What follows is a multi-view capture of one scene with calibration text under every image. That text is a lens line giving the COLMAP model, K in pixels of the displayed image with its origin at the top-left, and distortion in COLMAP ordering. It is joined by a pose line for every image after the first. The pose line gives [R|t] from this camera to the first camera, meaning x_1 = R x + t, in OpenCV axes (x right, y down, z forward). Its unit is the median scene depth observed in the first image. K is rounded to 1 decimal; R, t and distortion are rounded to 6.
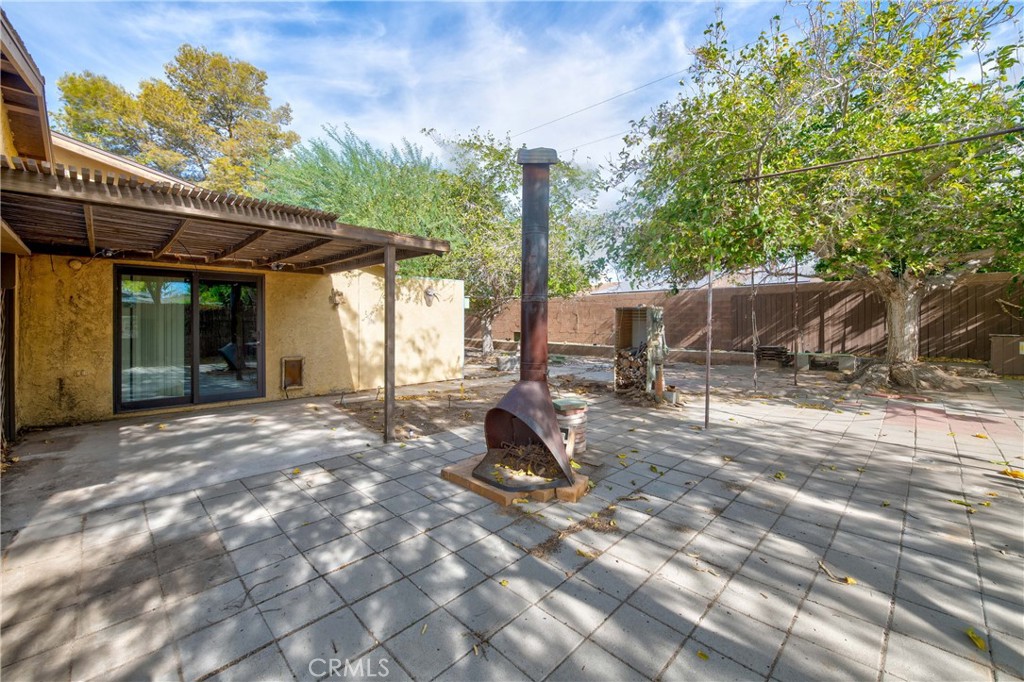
lens RADIAL K [[405.9, 0, 503.9], [0, 405.9, 317.8], [0, 0, 1]] dist [0.010132, -0.002271]
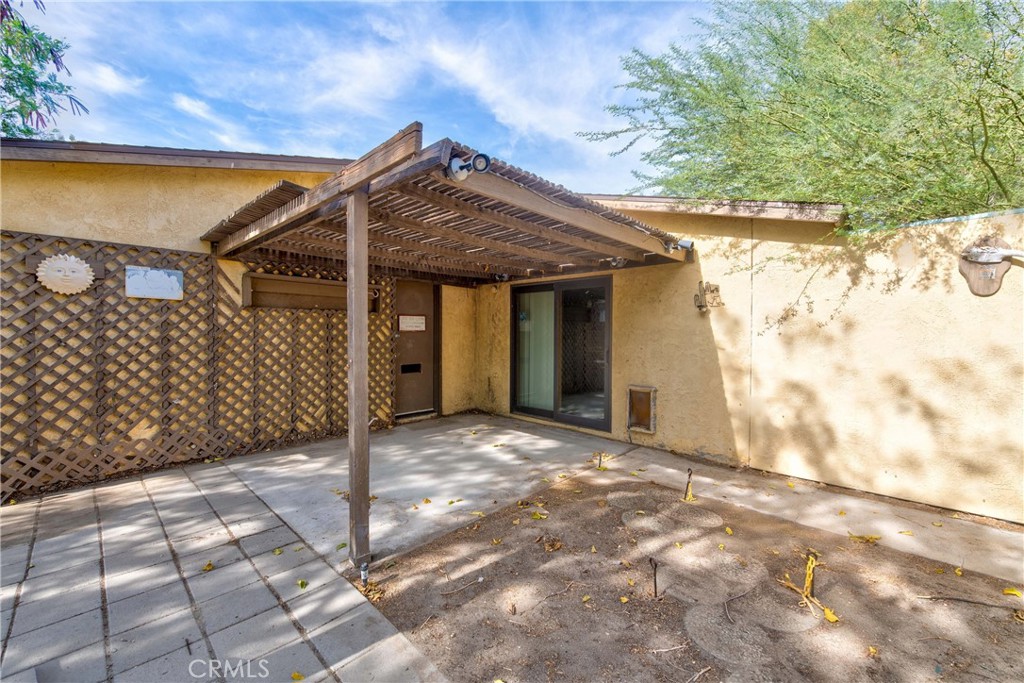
lens RADIAL K [[405.9, 0, 509.9], [0, 405.9, 334.2], [0, 0, 1]] dist [0.010132, -0.002271]
pose [[0.057819, 0.005201, -0.998314, 0.171822], [0.005482, 0.999970, 0.005527, 0.000531], [0.998312, -0.005792, 0.057788, 0.724285]]
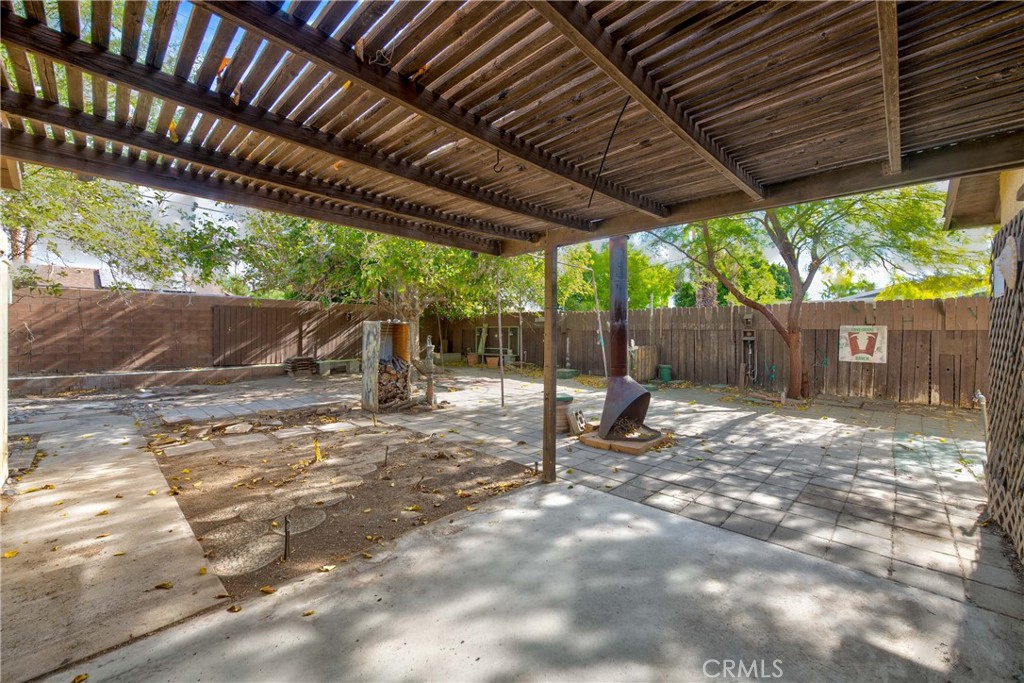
lens RADIAL K [[405.9, 0, 507.0], [0, 405.9, 338.4], [0, 0, 1]] dist [0.010132, -0.002271]
pose [[-0.032988, -0.012618, 0.999376, -0.686199], [-0.011492, 0.999859, 0.012244, -0.000790], [-0.999390, -0.011081, -0.033128, 0.691549]]
